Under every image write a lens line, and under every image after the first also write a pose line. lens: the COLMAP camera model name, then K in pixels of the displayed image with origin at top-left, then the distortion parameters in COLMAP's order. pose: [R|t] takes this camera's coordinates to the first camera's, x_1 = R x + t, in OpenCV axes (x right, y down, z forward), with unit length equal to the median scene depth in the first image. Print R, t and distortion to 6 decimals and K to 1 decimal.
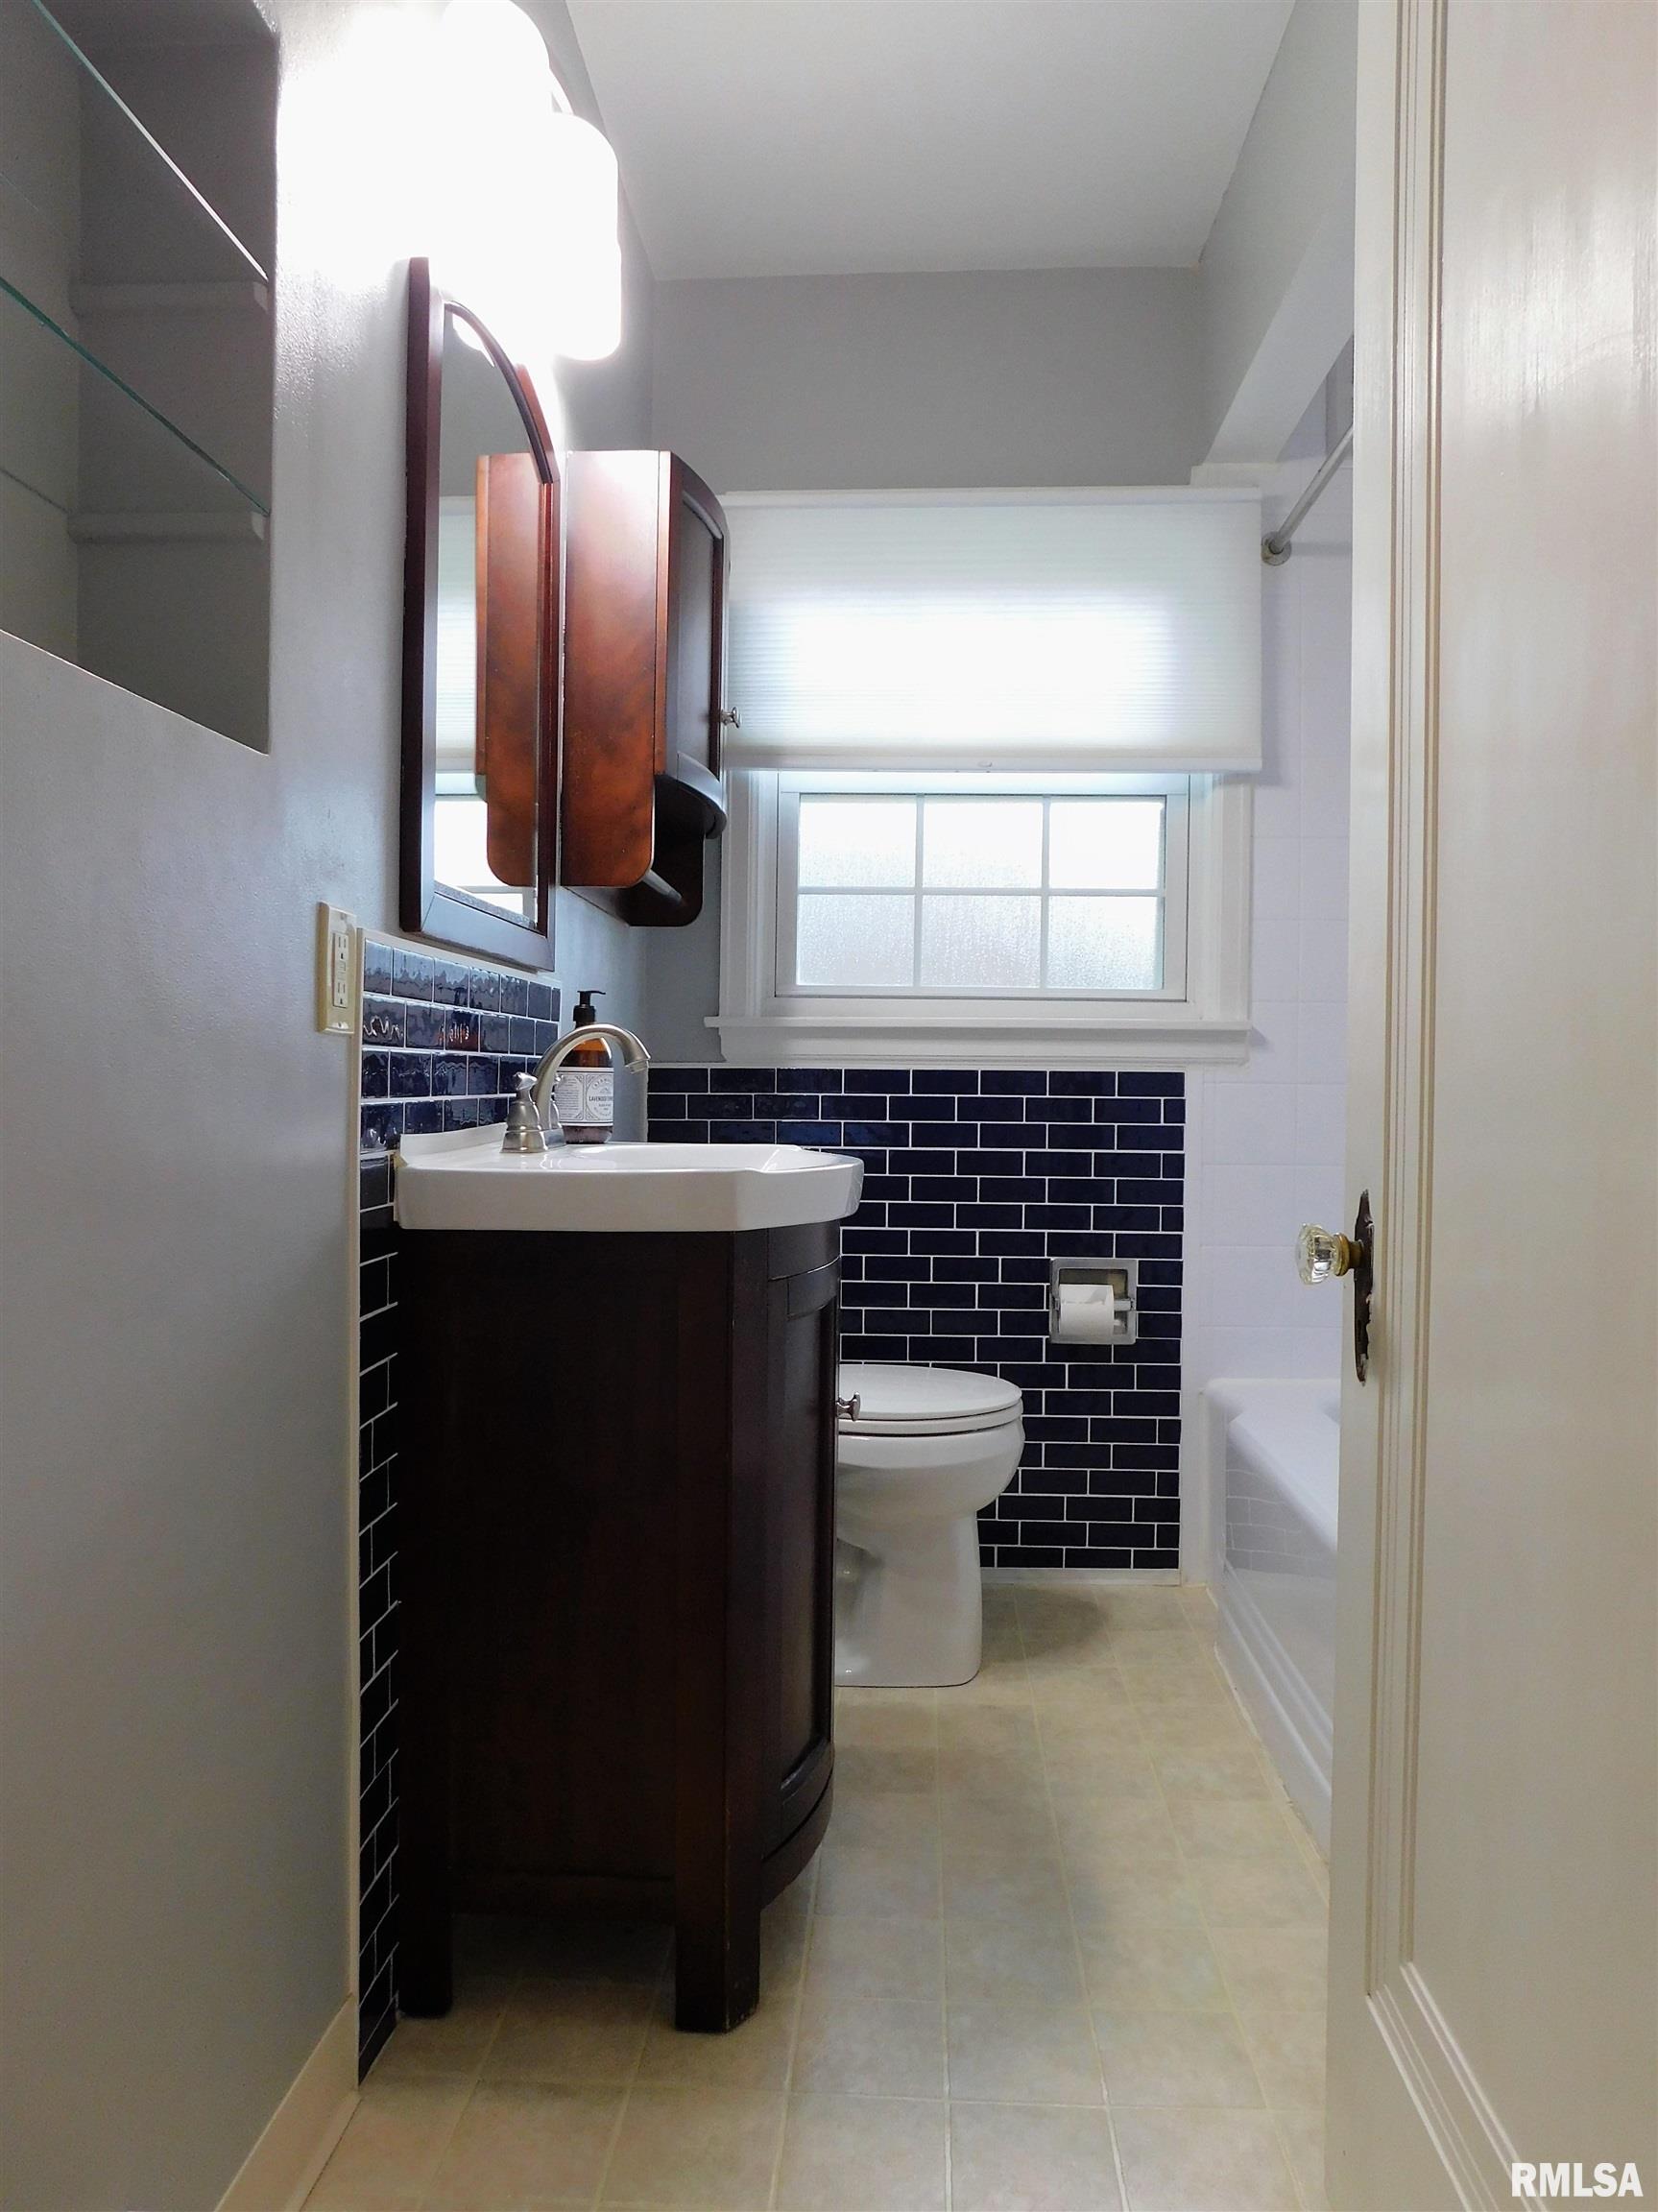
lens RADIAL K [[1478.3, 0, 830.3], [0, 1478.3, 1109.1], [0, 0, 1]] dist [-0.069268, 0.061903]
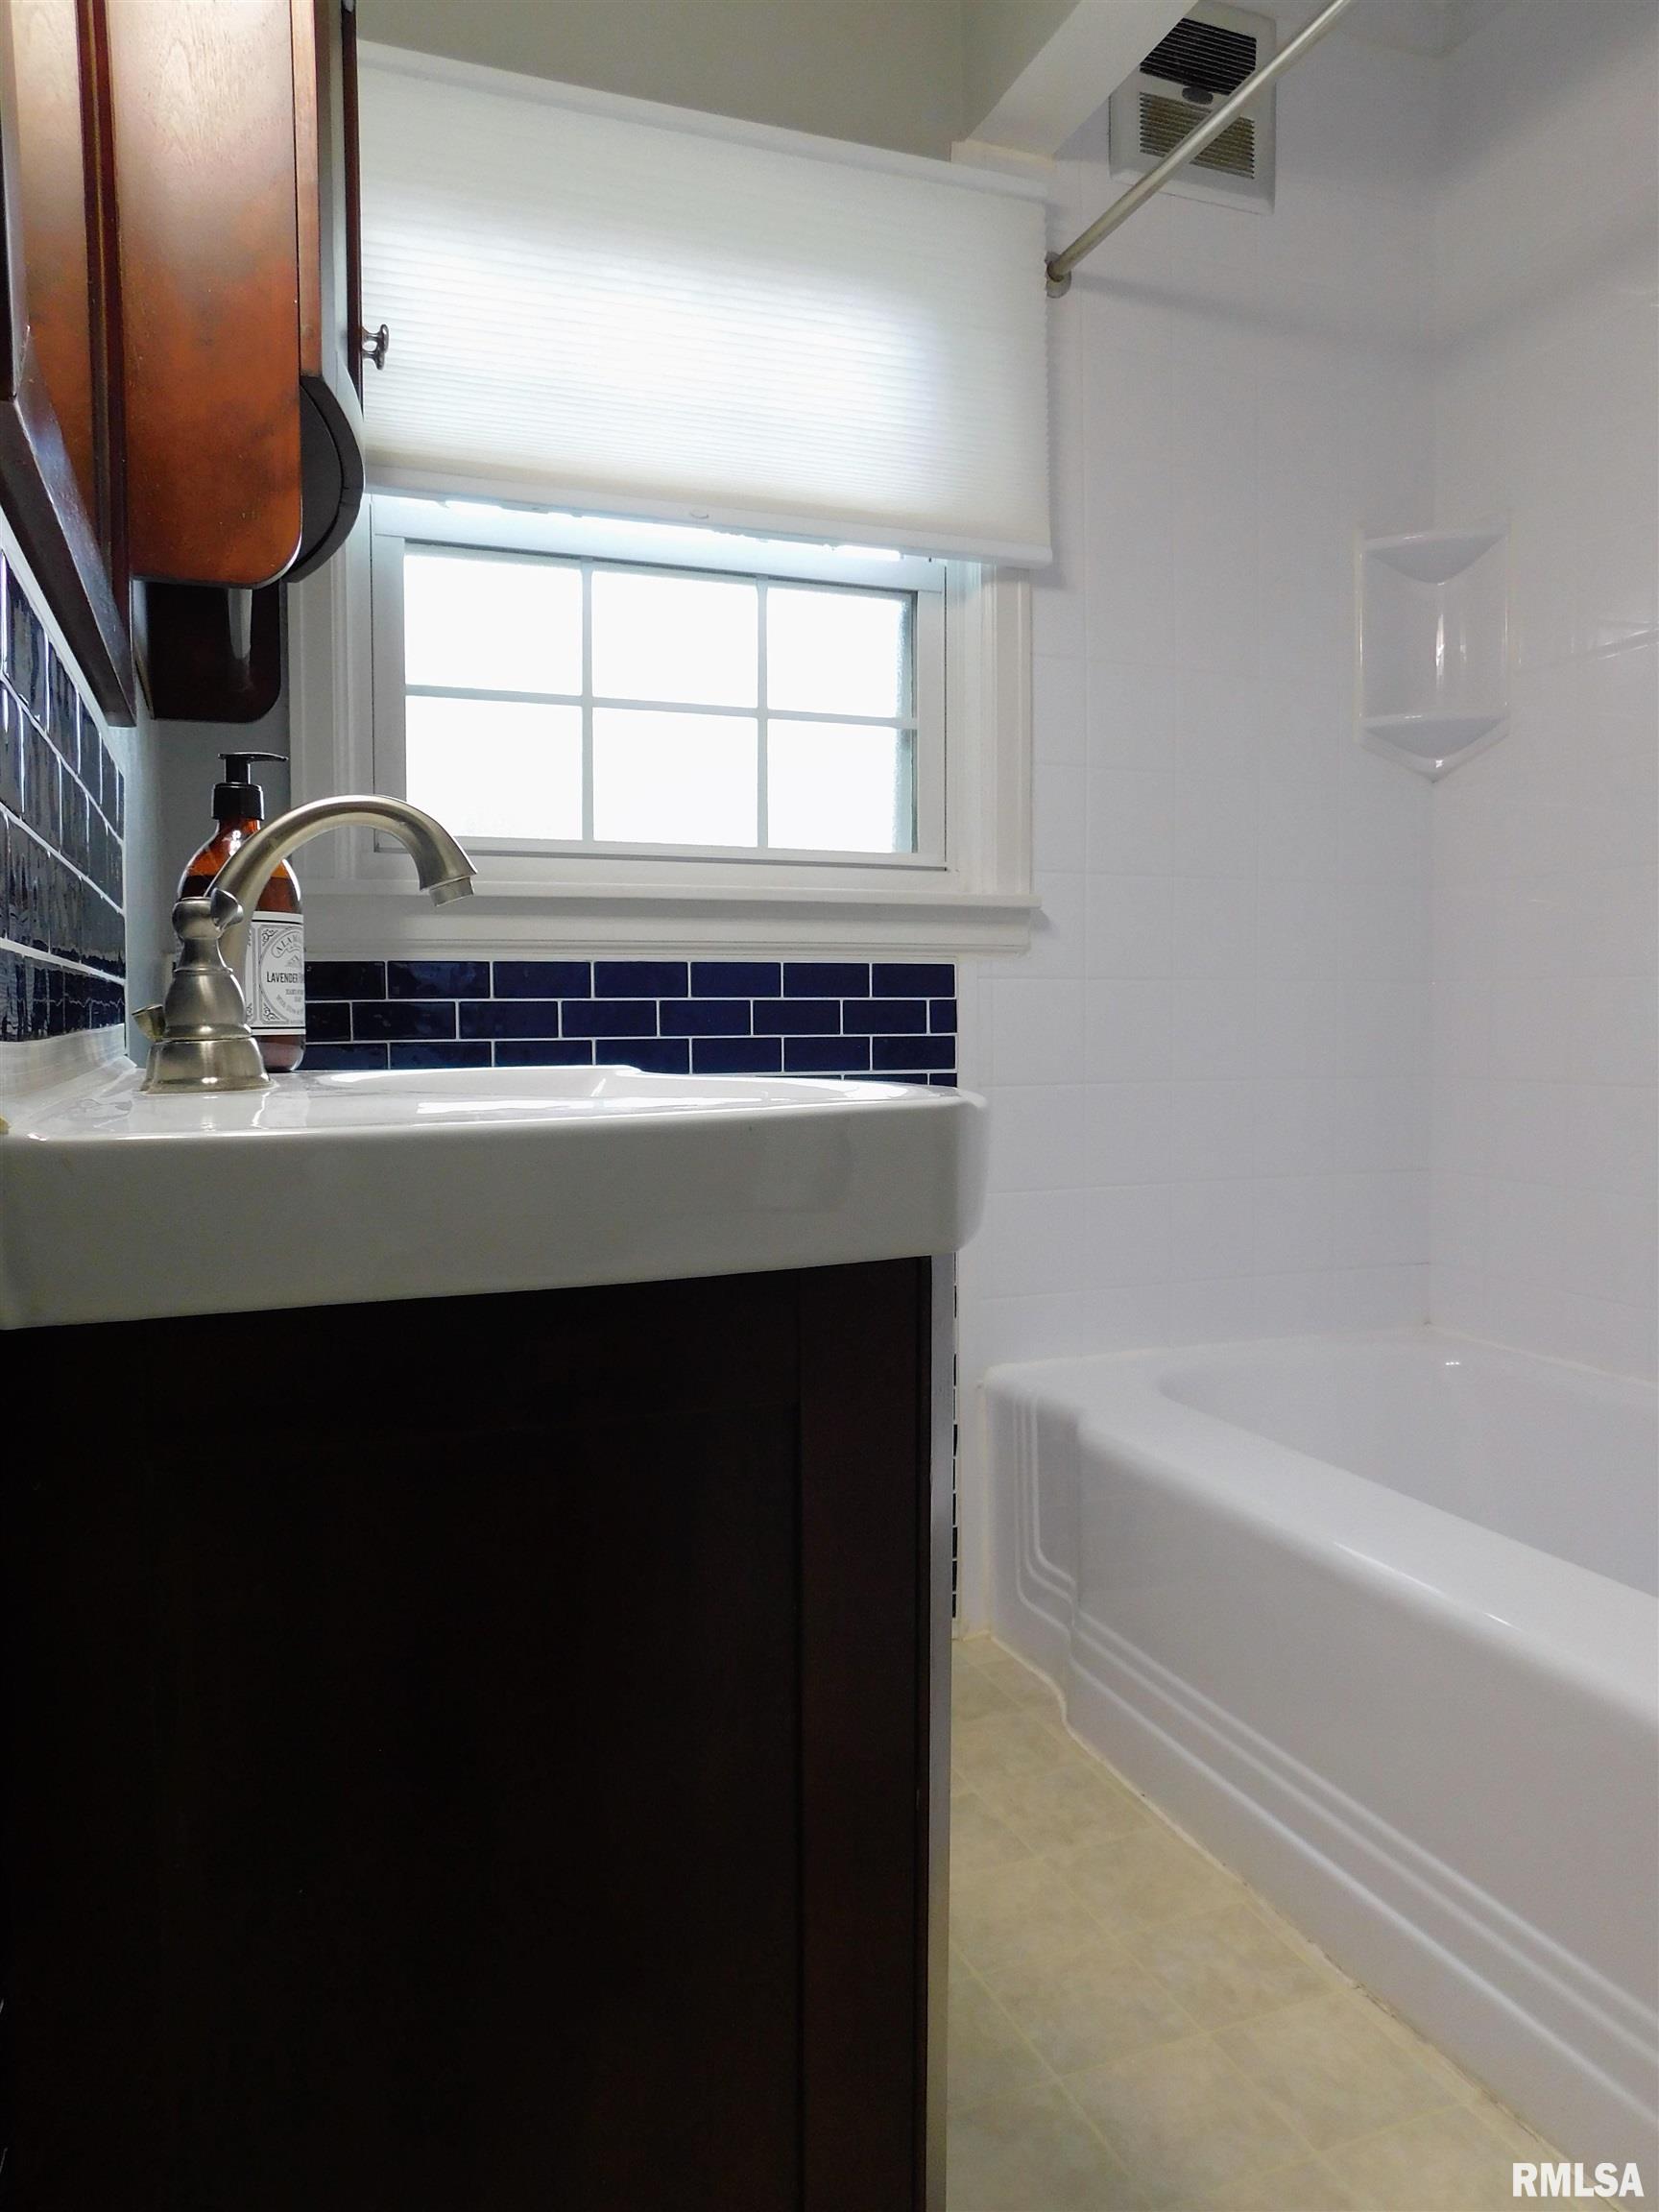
lens RADIAL K [[1508.1, 0, 824.6], [0, 1508.1, 1107.4], [0, 0, 1]] dist [-0.076632, 0.067542]
pose [[0.915390, -0.039130, 0.400662, -0.129510], [0.022748, 0.998702, 0.045564, 0.011536], [-0.401925, -0.032595, 0.915092, 0.326392]]
